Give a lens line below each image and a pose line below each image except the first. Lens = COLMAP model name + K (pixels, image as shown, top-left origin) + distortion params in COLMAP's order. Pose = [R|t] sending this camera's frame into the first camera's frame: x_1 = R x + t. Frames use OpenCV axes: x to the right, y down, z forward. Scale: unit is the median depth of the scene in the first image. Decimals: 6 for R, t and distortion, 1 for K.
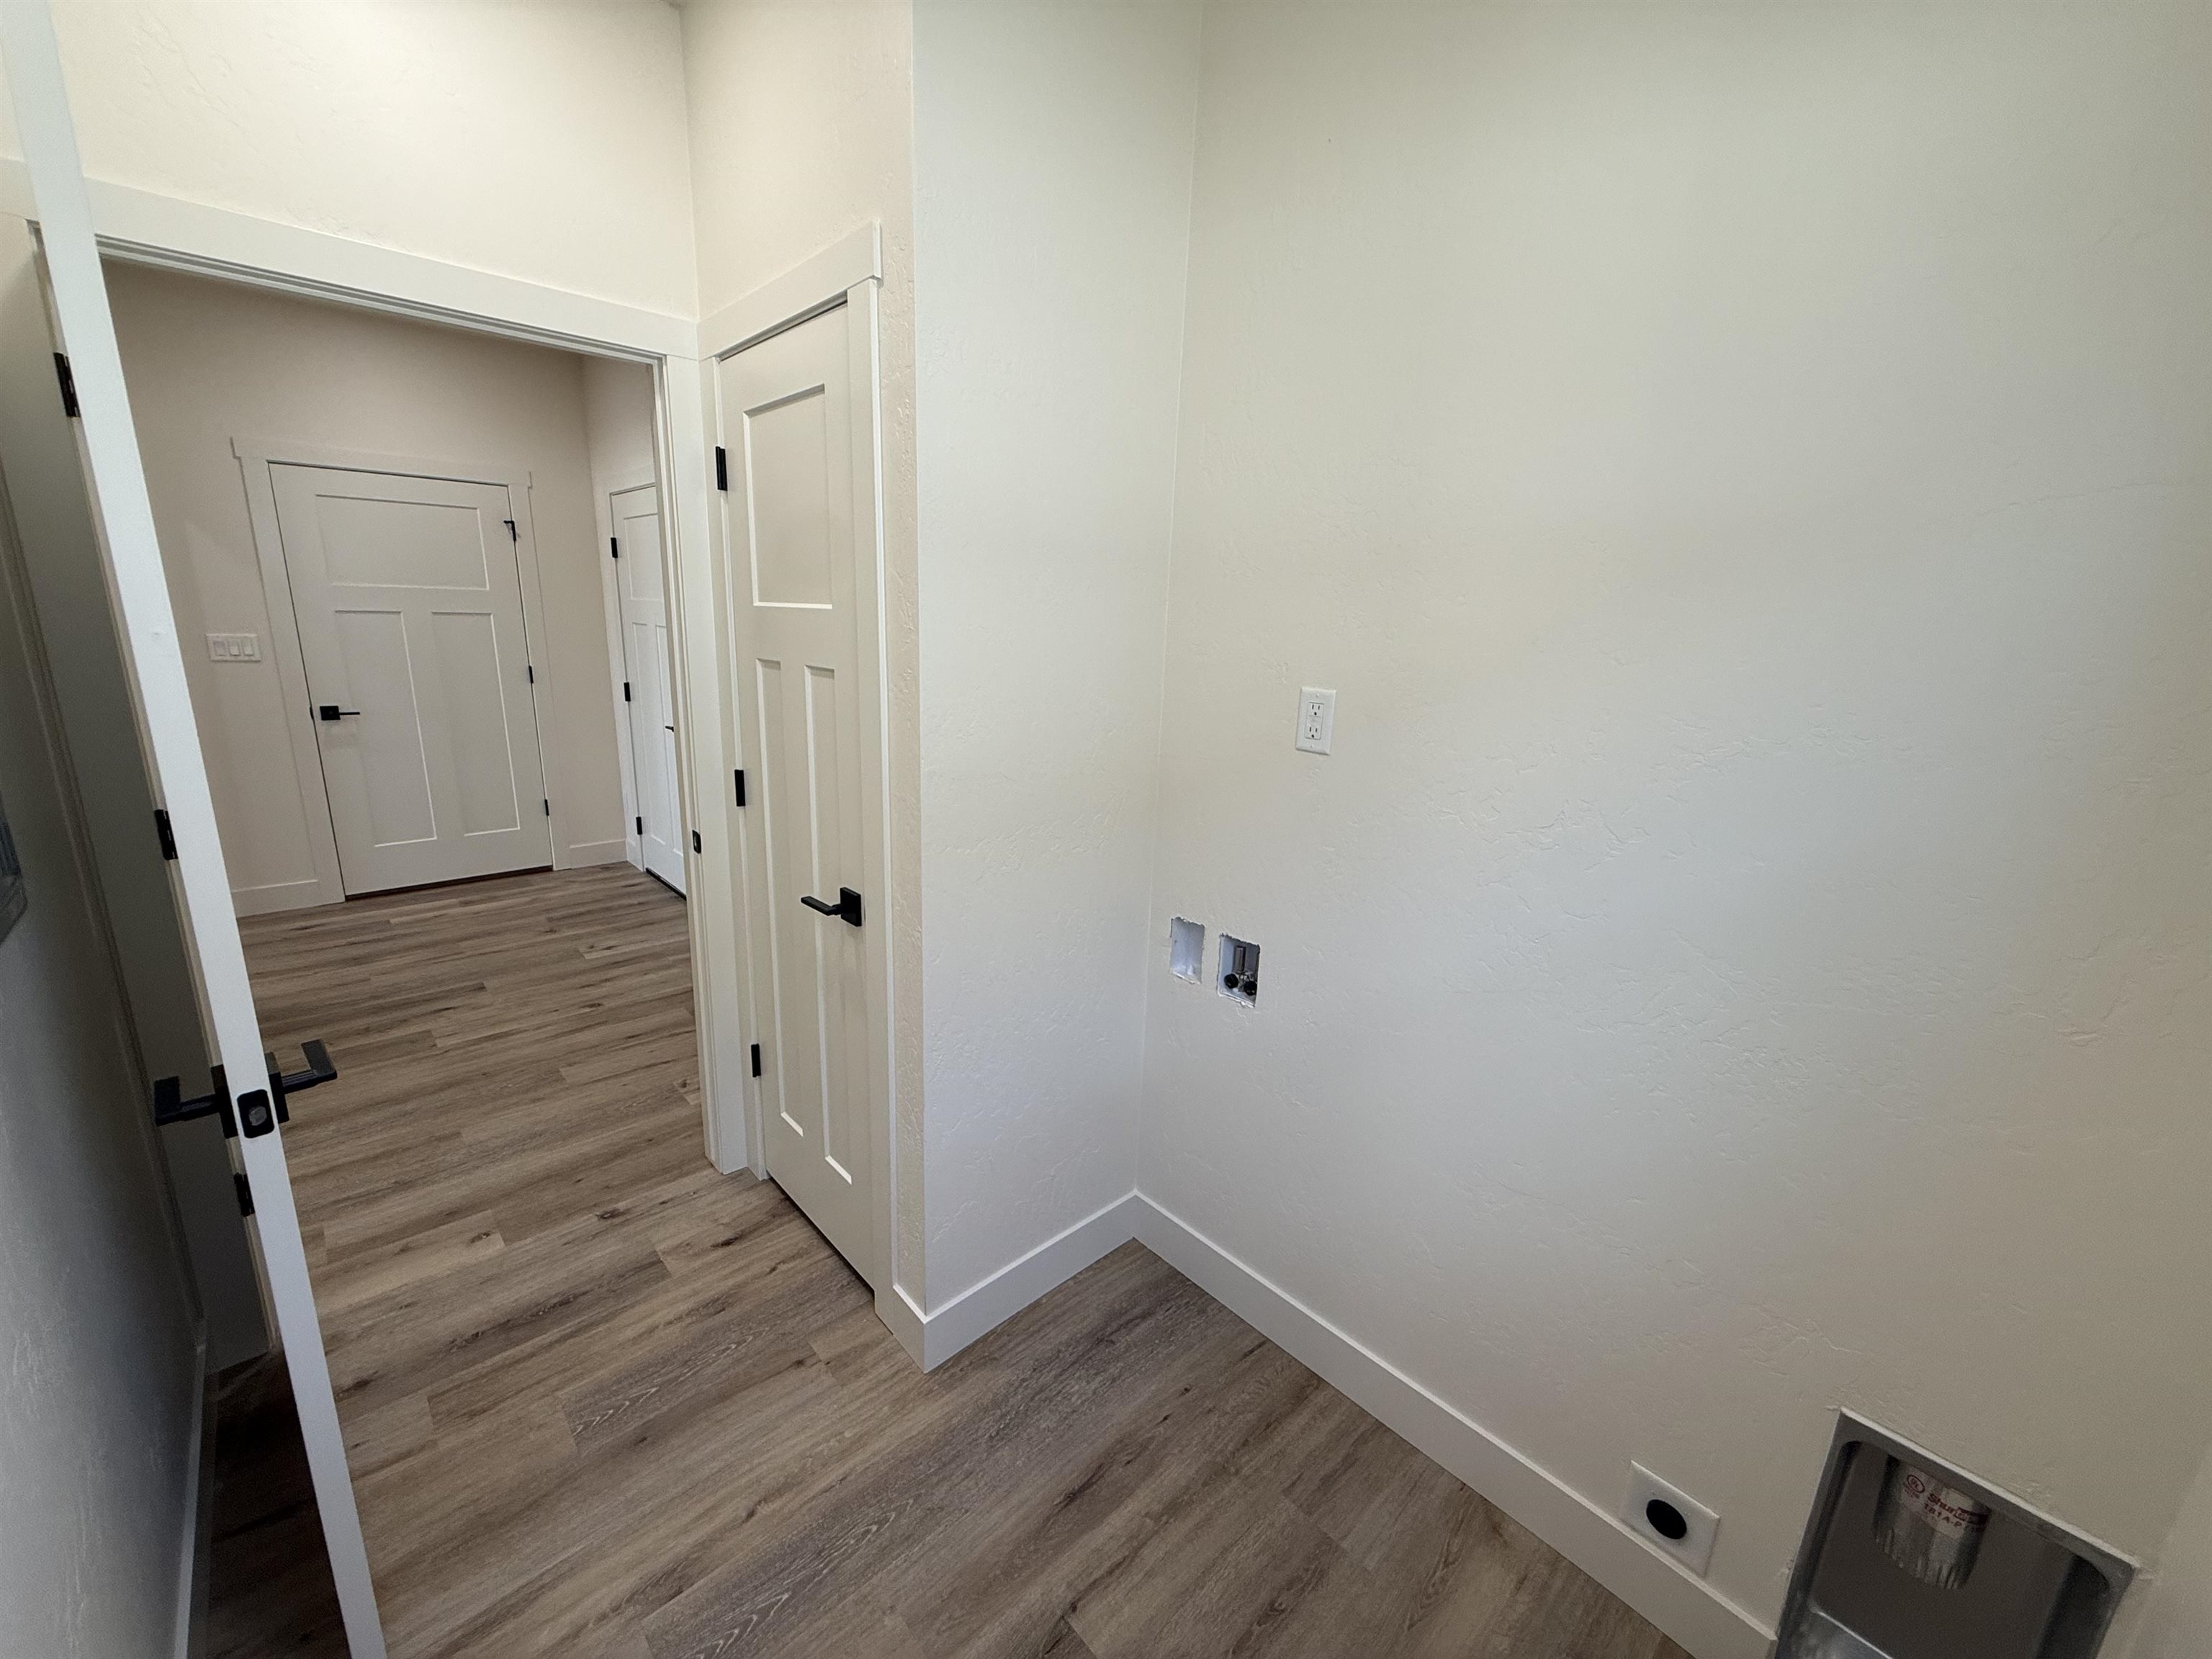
lens RADIAL K [[878.1, 0, 1101.8], [0, 878.1, 832.0], [0, 0, 1]] dist [0.008314, -0.000116]
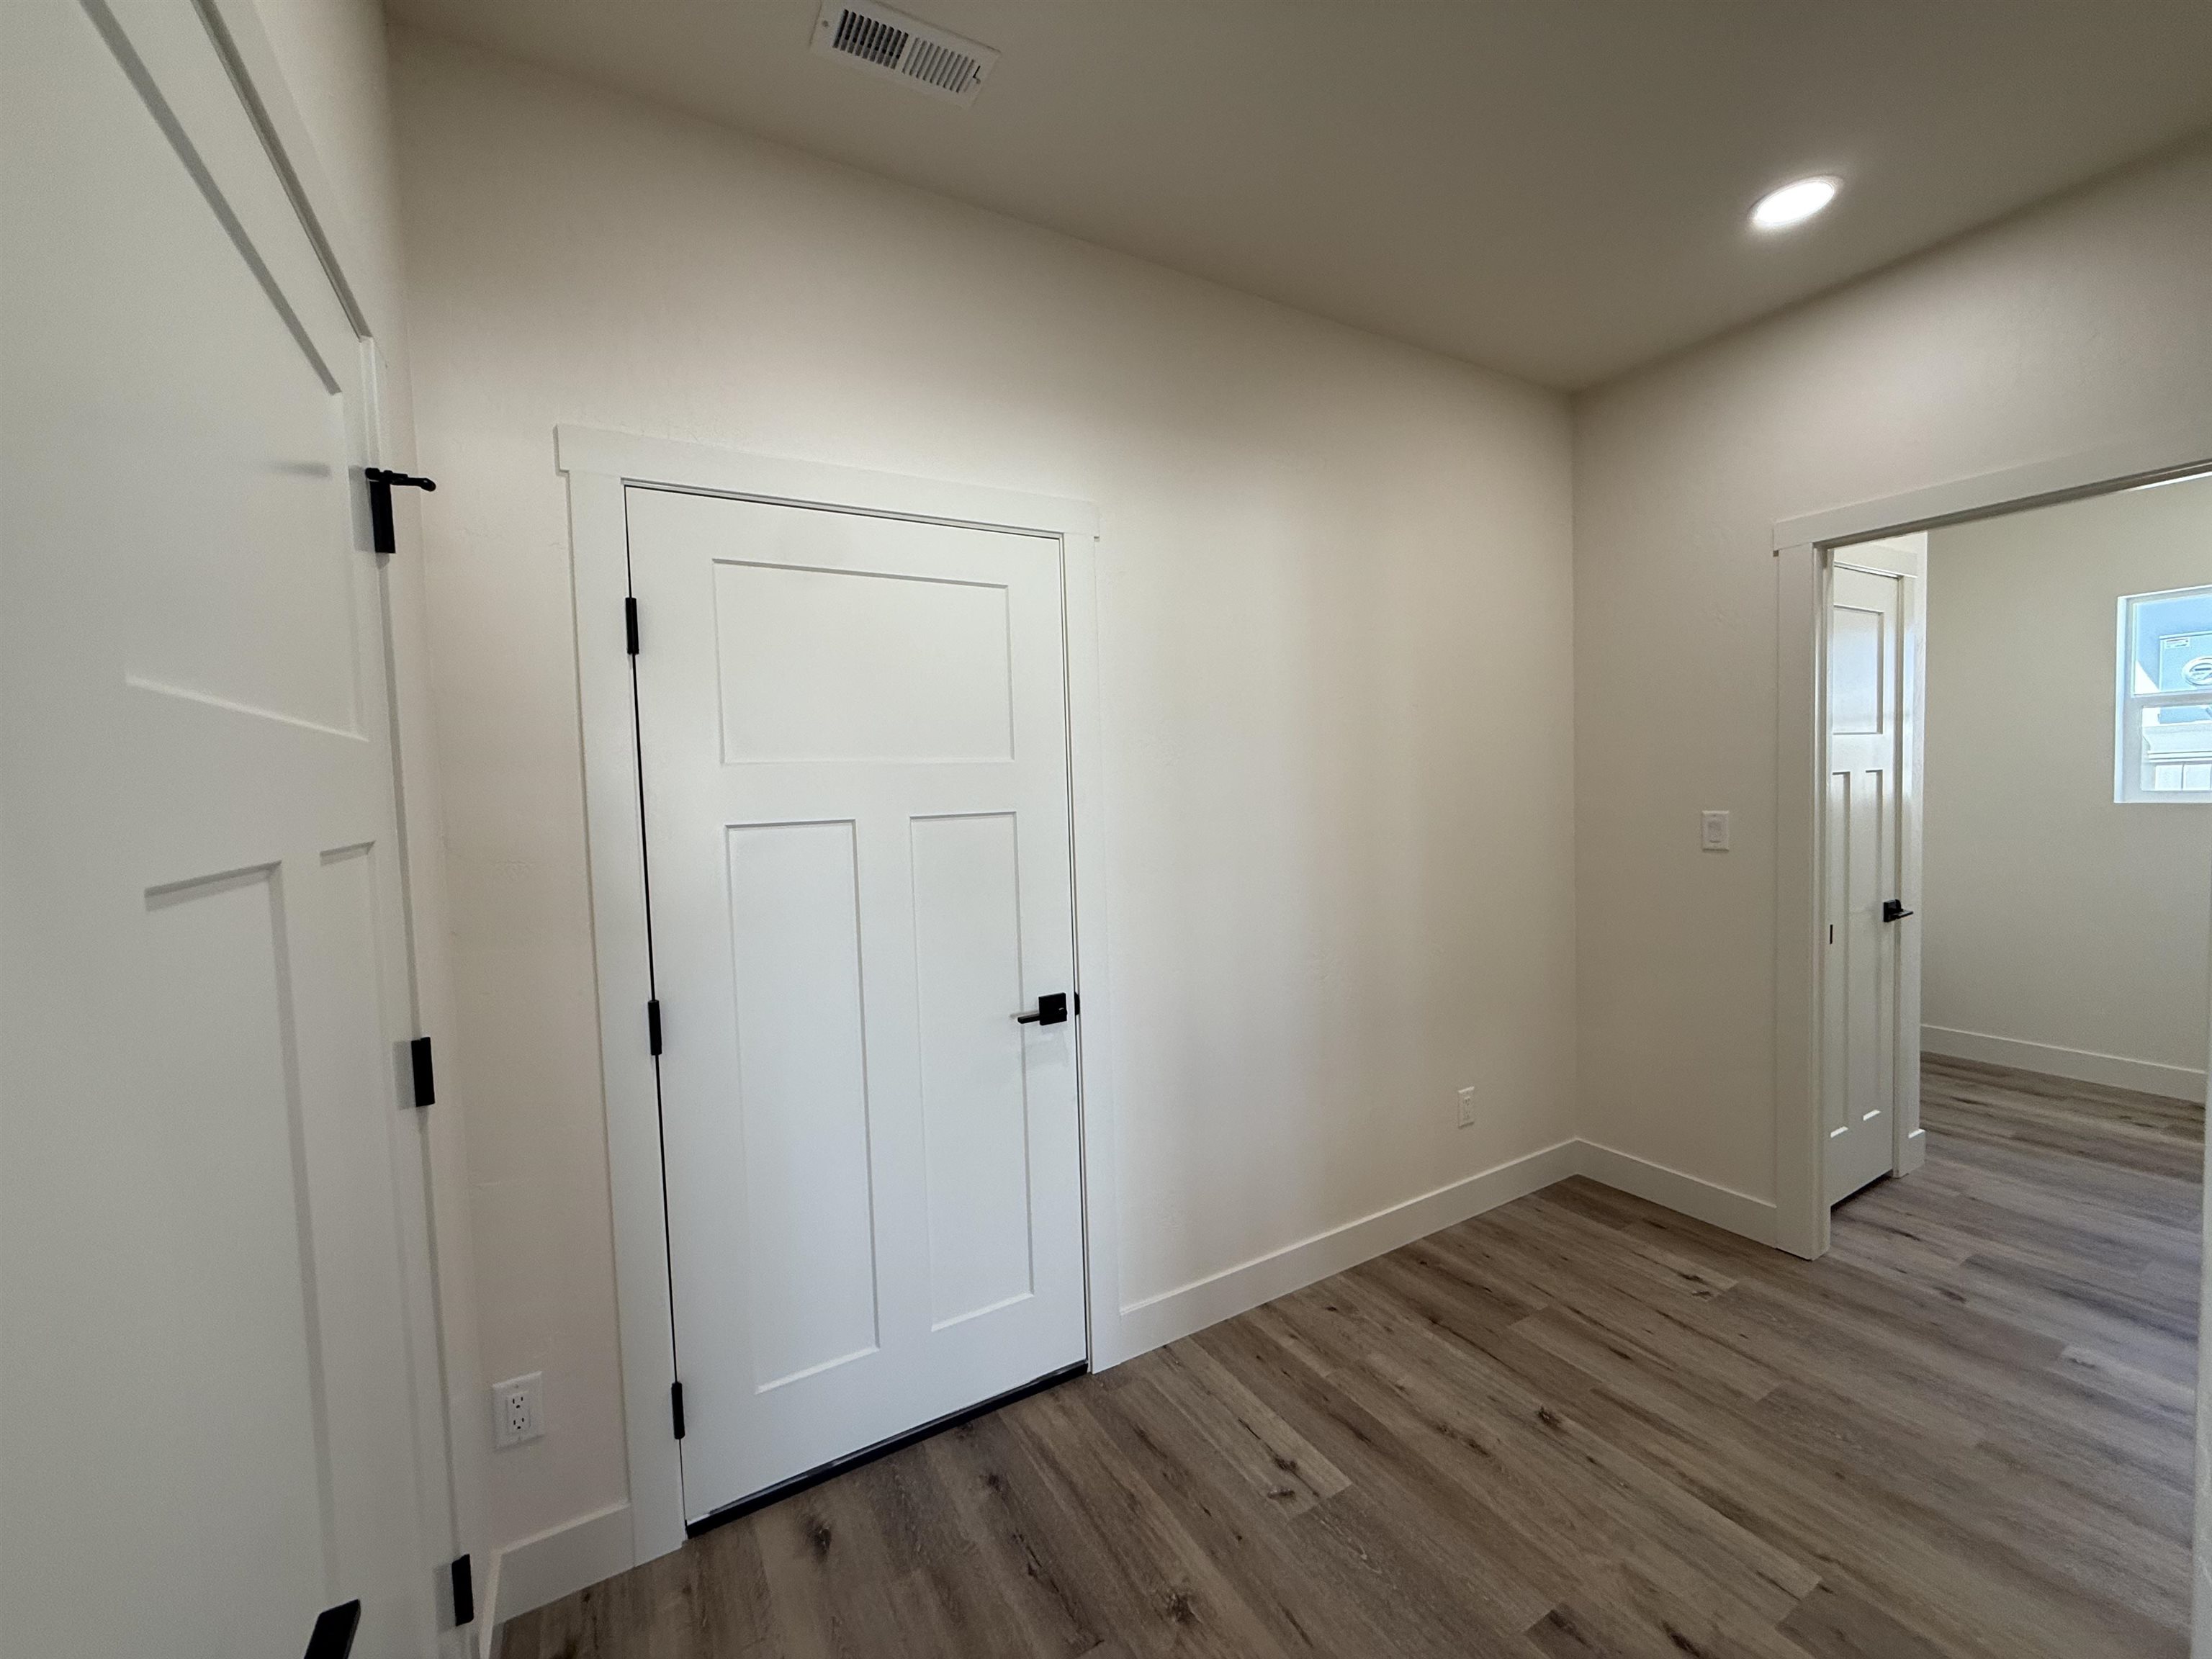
lens RADIAL K [[878.1, 0, 1101.8], [0, 878.1, 832.0], [0, 0, 1]] dist [0.008314, -0.000116]
pose [[0.218115, -0.090644, 0.971704, -1.236712], [0.276558, 0.960603, 0.027531, -0.286394], [-0.935917, 0.262728, 0.234591, 1.096355]]
